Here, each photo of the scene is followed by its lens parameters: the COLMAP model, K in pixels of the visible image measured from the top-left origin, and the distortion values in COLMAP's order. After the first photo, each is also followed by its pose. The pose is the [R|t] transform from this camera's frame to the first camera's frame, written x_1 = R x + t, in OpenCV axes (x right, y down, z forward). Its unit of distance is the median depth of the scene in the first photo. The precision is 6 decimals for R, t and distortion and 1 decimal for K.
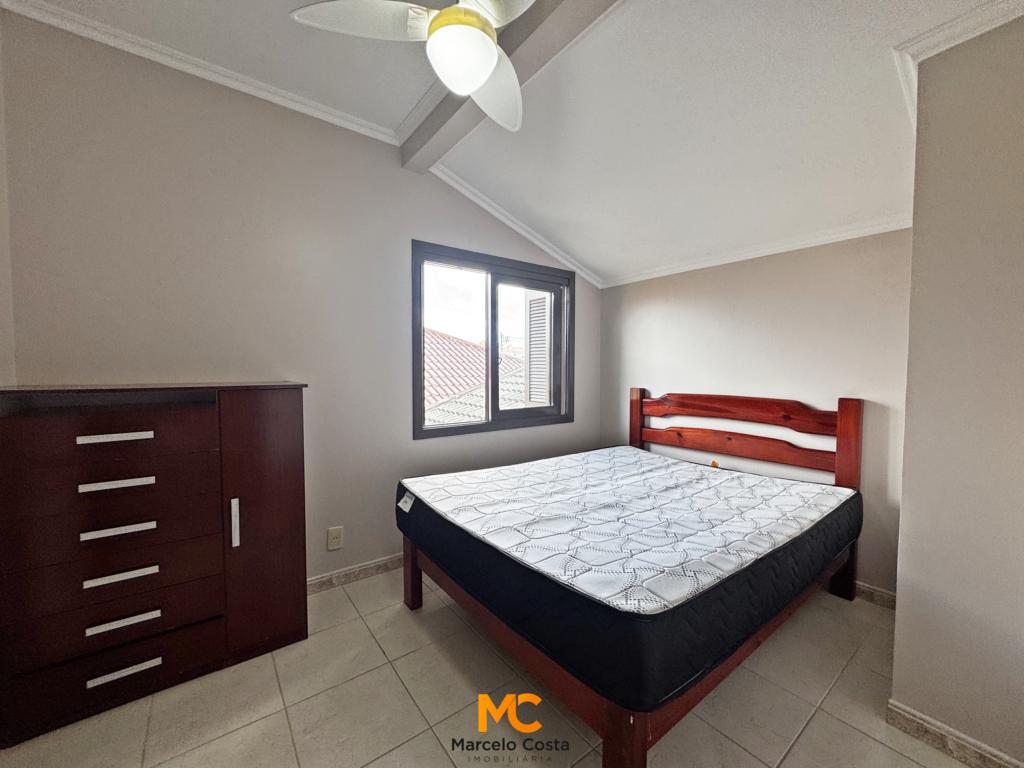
lens RADIAL K [[405.1, 0, 512.0], [0, 405.1, 384.0], [0, 0, 1]] dist [0.001606, 0.000236]
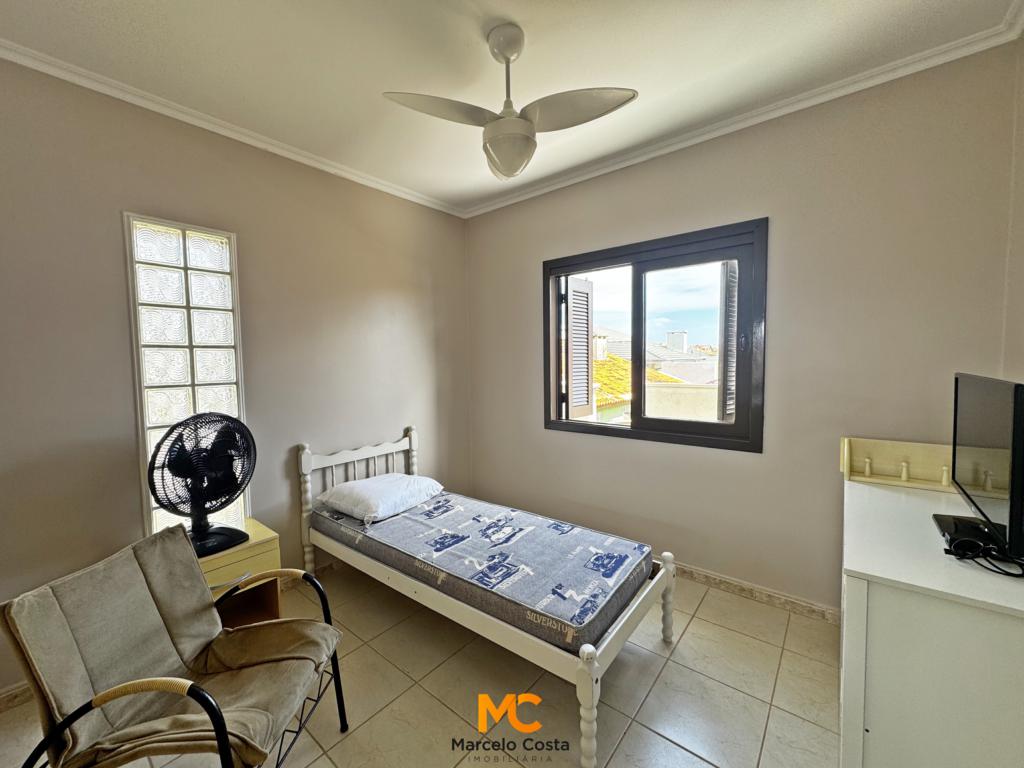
lens RADIAL K [[405.1, 0, 512.0], [0, 405.1, 384.0], [0, 0, 1]] dist [0.001606, 0.000236]
pose [[0.239490, 0.048657, -0.969679, 0.742792], [-0.022561, 0.998753, 0.044544, -0.040279], [0.970637, 0.011209, 0.240289, 0.510323]]
